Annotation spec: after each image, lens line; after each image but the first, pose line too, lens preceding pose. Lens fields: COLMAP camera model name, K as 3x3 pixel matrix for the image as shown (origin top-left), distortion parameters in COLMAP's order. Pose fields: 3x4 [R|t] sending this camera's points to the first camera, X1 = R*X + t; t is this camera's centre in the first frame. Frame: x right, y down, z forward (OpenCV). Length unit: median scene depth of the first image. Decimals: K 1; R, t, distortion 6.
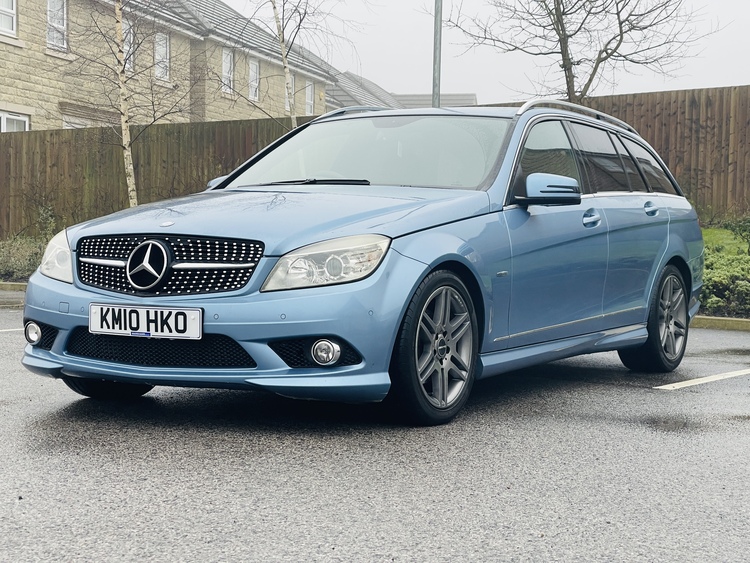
lens RADIAL K [[1377.4, 0, 375.0], [0, 1377.4, 281.5], [0, 0, 1]] dist [0.281631, -0.484057]
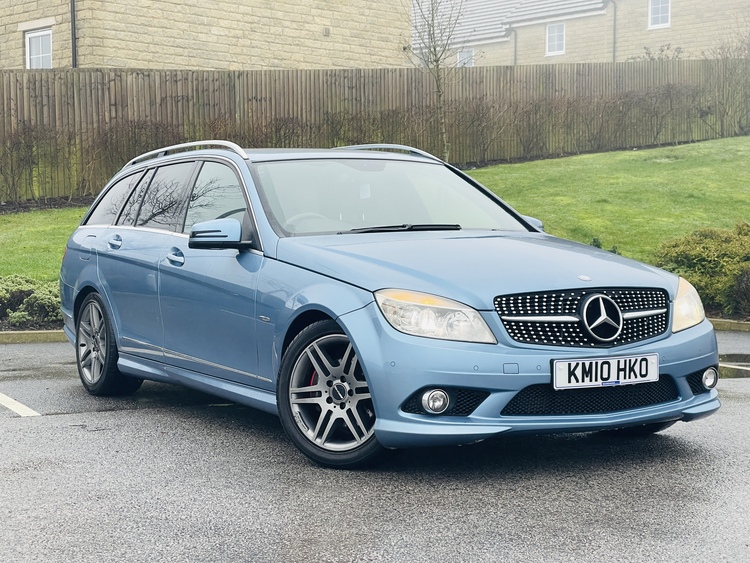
lens RADIAL K [[1377.4, 0, 375.0], [0, 1377.4, 281.5], [0, 0, 1]] dist [0.281631, -0.484057]
pose [[0.493183, -0.054462, 0.868219, -1.157218], [0.043589, 0.998332, 0.037863, -0.086476], [-0.868833, 0.019171, 0.494734, 0.620528]]
